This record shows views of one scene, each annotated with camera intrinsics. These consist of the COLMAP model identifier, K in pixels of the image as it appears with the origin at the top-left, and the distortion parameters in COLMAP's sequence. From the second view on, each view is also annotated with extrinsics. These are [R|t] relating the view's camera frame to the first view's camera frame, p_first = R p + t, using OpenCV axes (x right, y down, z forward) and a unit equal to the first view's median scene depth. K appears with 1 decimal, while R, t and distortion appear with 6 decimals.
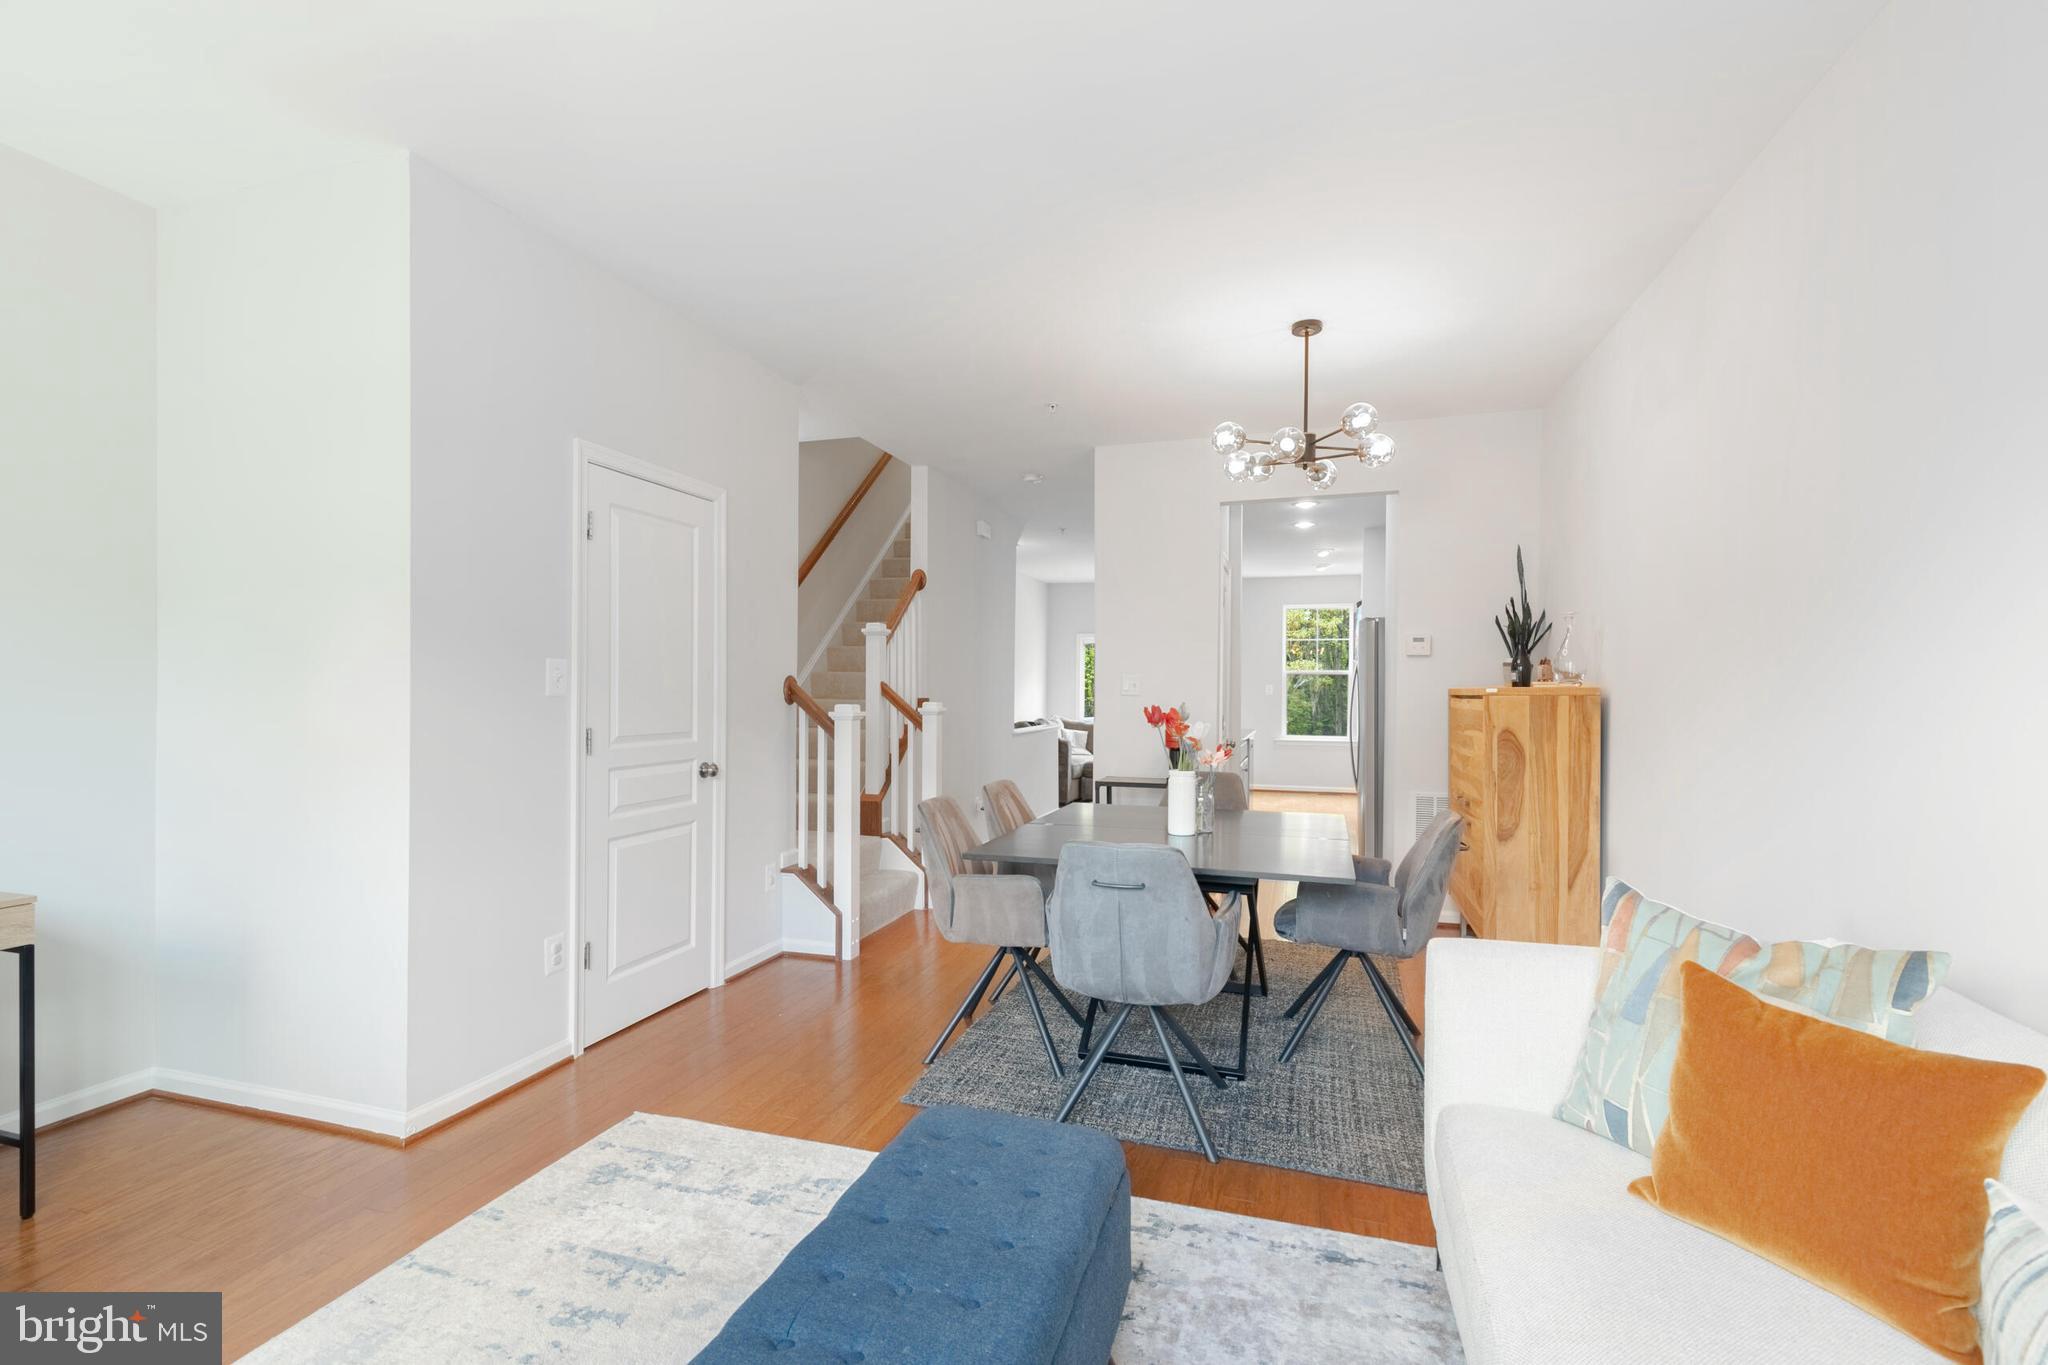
lens RADIAL K [[922.8, 0, 1023.4], [0, 922.8, 693.0], [0, 0, 1]] dist [0.013315, -0.003208]
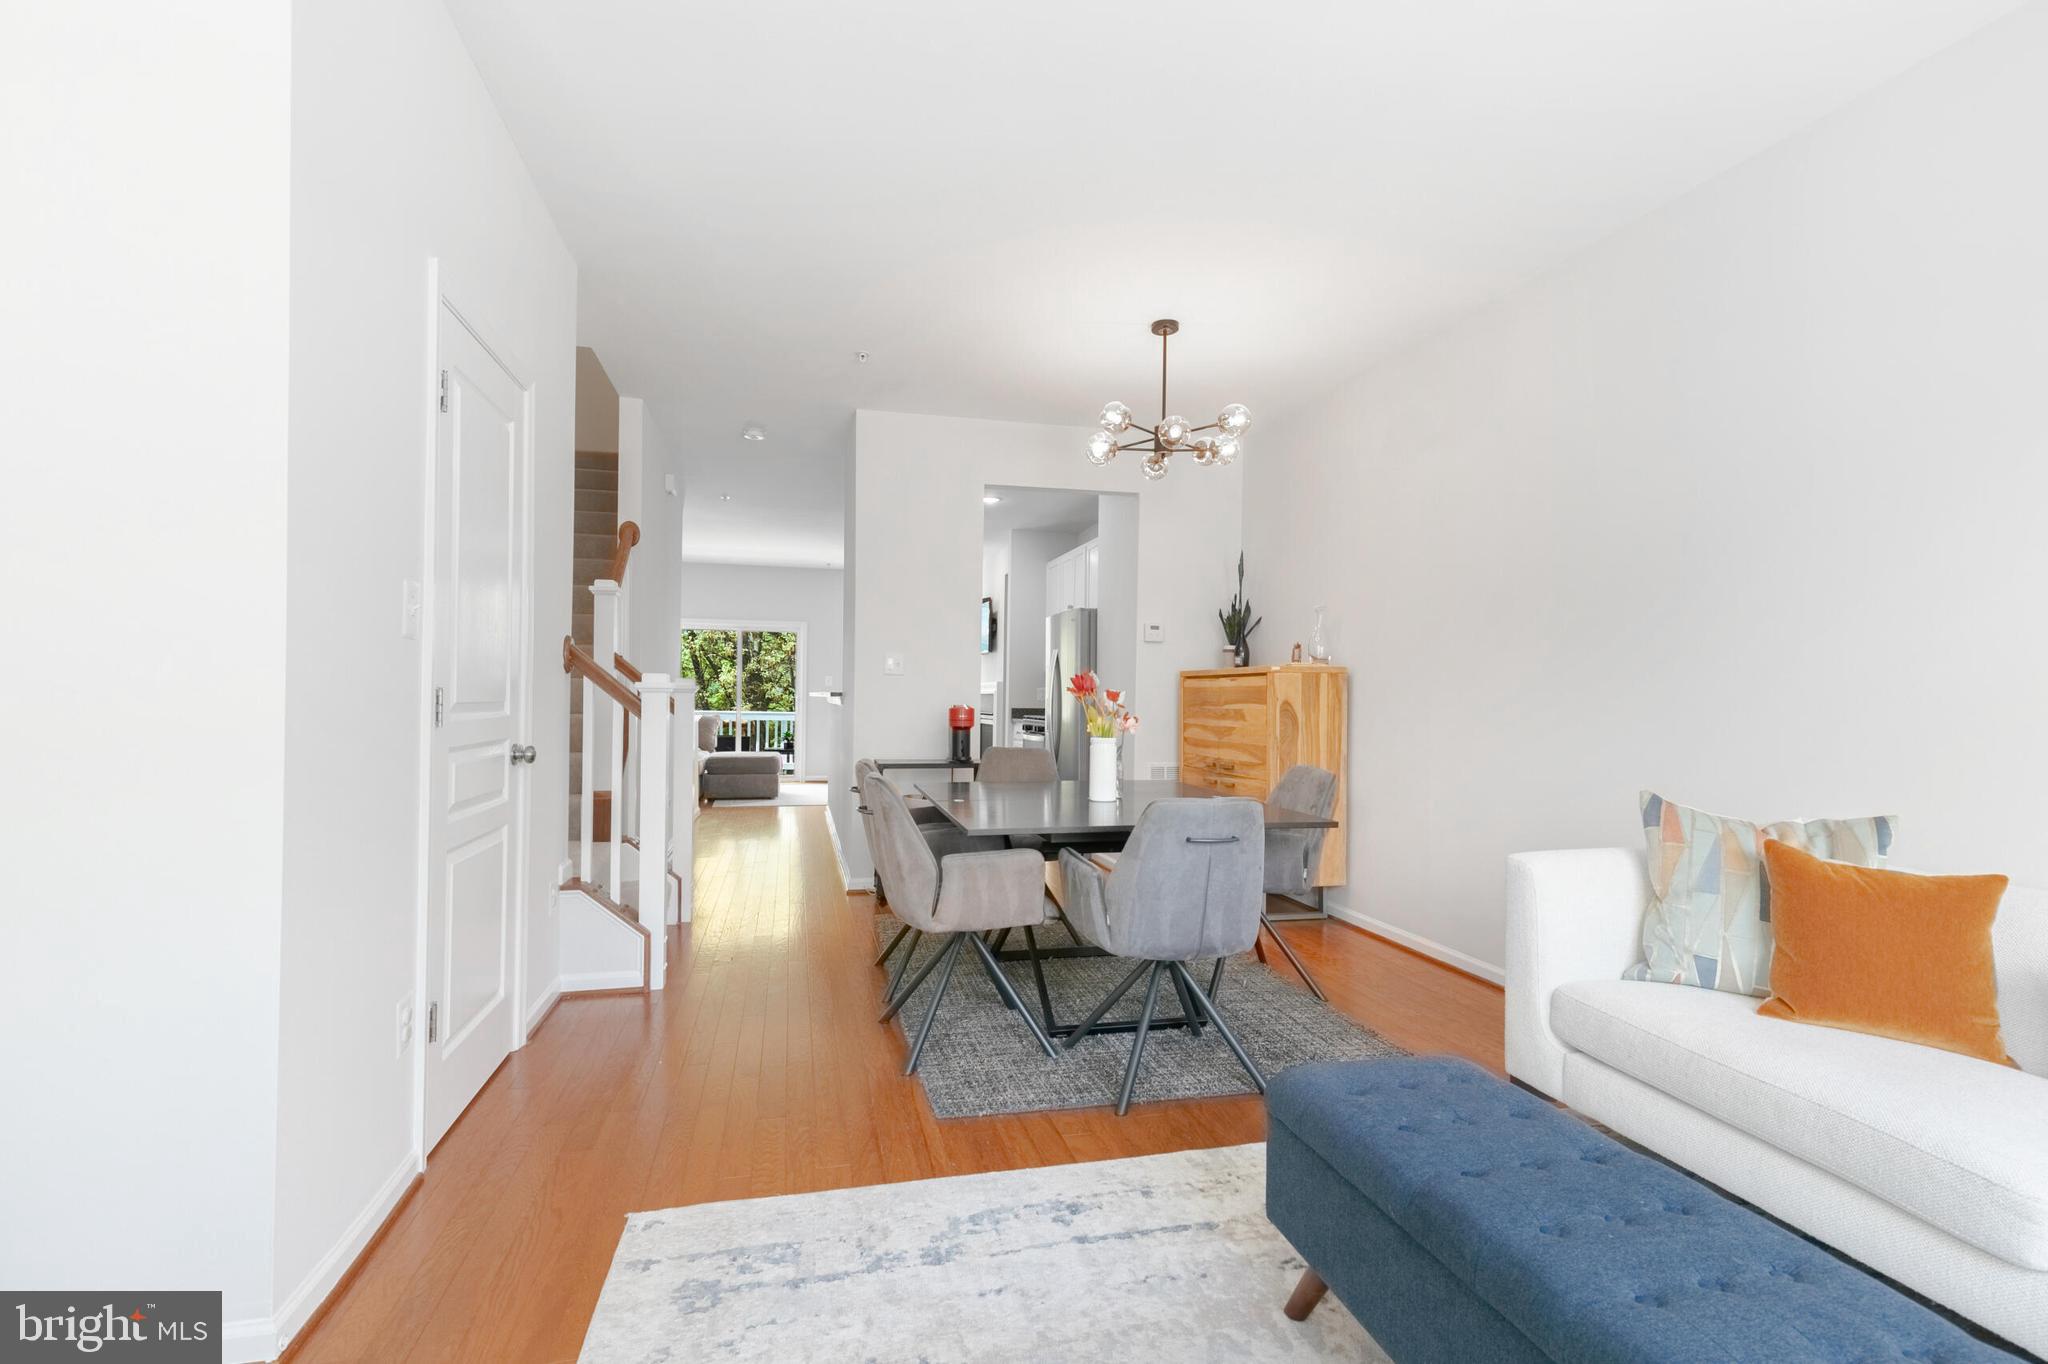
lens RADIAL K [[922.8, 0, 1025.8], [0, 922.8, 690.2], [0, 0, 1]] dist [0.013315, -0.003208]
pose [[0.856535, 0.007888, 0.516028, -0.384420], [-0.005898, 0.999968, -0.005495, 0.034423], [-0.516055, 0.001663, 0.856554, 0.162524]]
